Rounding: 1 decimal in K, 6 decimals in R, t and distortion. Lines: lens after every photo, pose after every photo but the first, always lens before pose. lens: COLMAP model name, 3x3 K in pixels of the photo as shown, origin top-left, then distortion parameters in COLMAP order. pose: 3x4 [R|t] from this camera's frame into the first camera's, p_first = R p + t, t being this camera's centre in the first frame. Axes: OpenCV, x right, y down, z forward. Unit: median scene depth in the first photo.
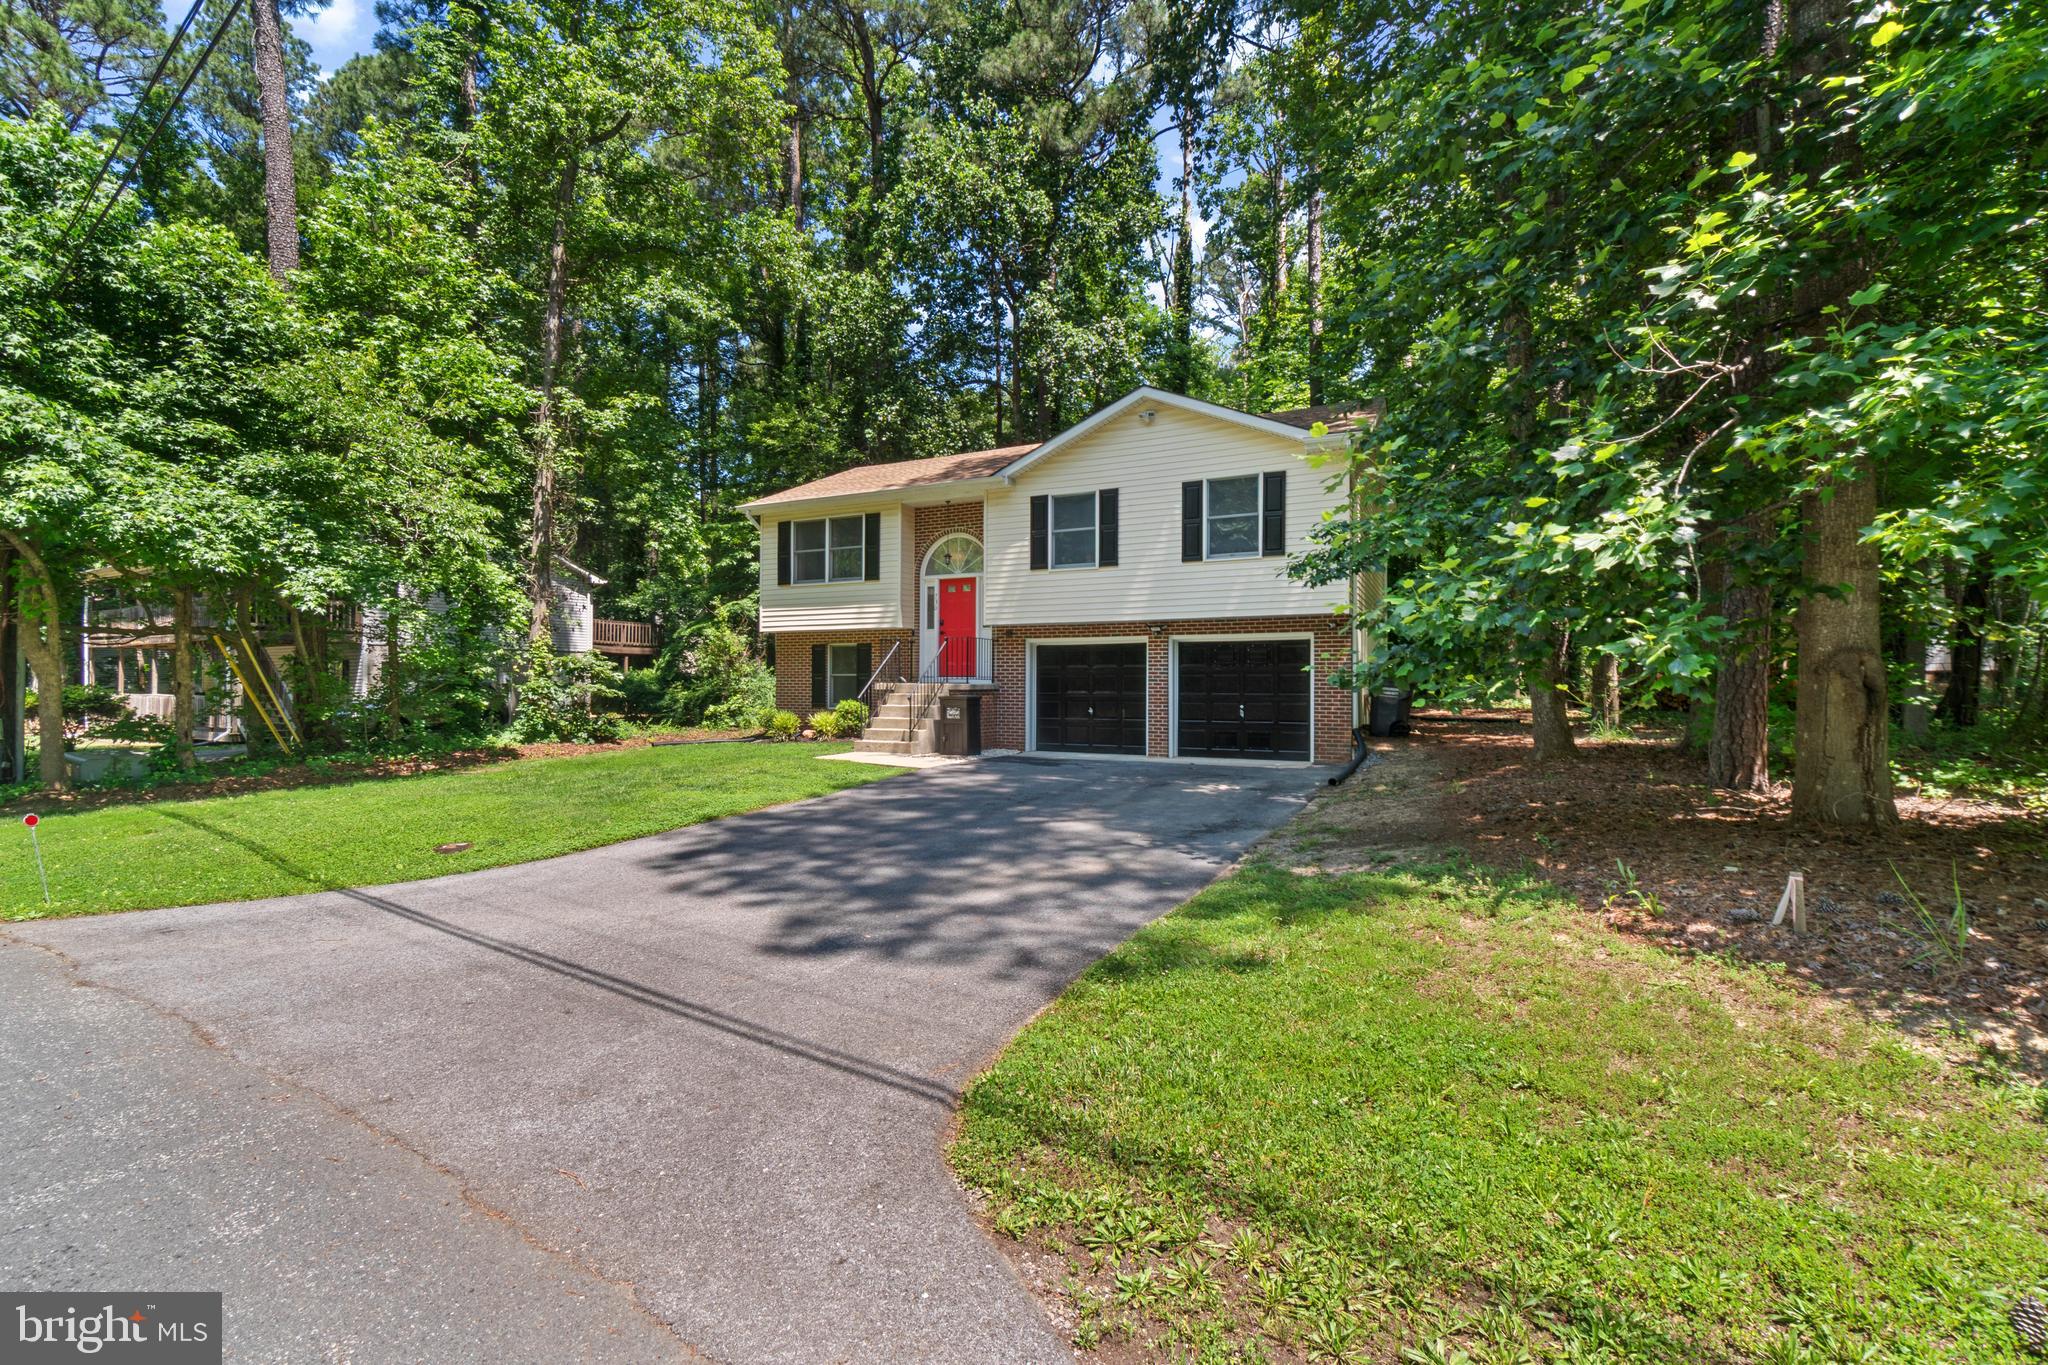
lens RADIAL K [[889.9, 0, 1024.6], [0, 889.9, 683.5], [0, 0, 1]] dist [0.004557, 0.000046]
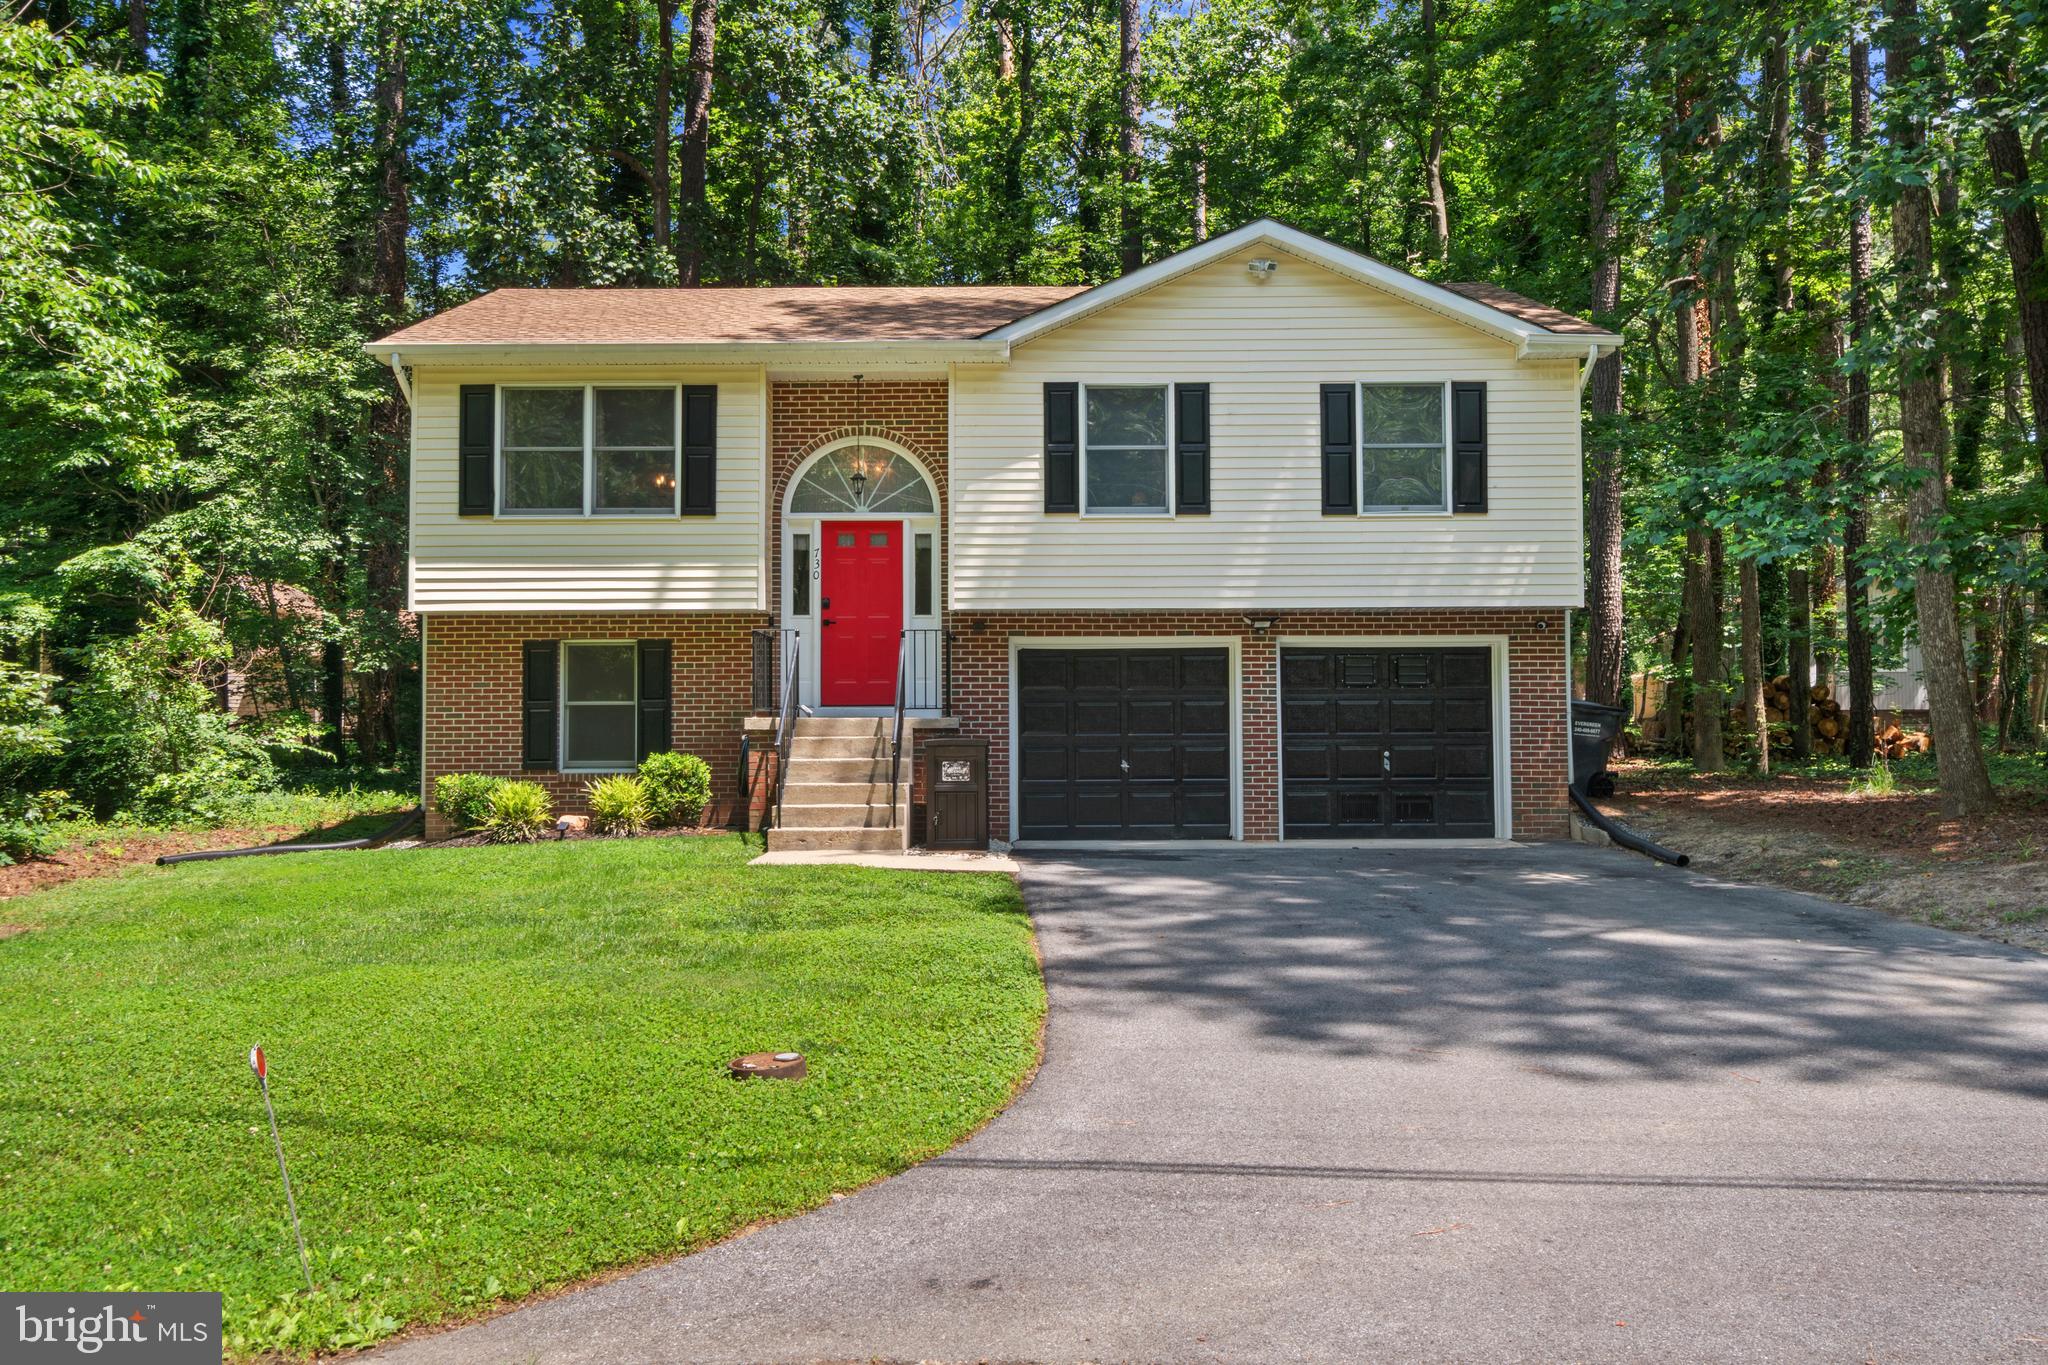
lens RADIAL K [[1585.2, 0, 1023.9], [0, 1585.2, 682.7], [0, 0, 1]] dist [-0.013992, 0.002896]
pose [[0.899050, 0.010650, 0.437717, -0.438605], [0.004006, 0.999462, -0.032547, 0.010589], [-0.437828, 0.031015, 0.898523, 0.117546]]
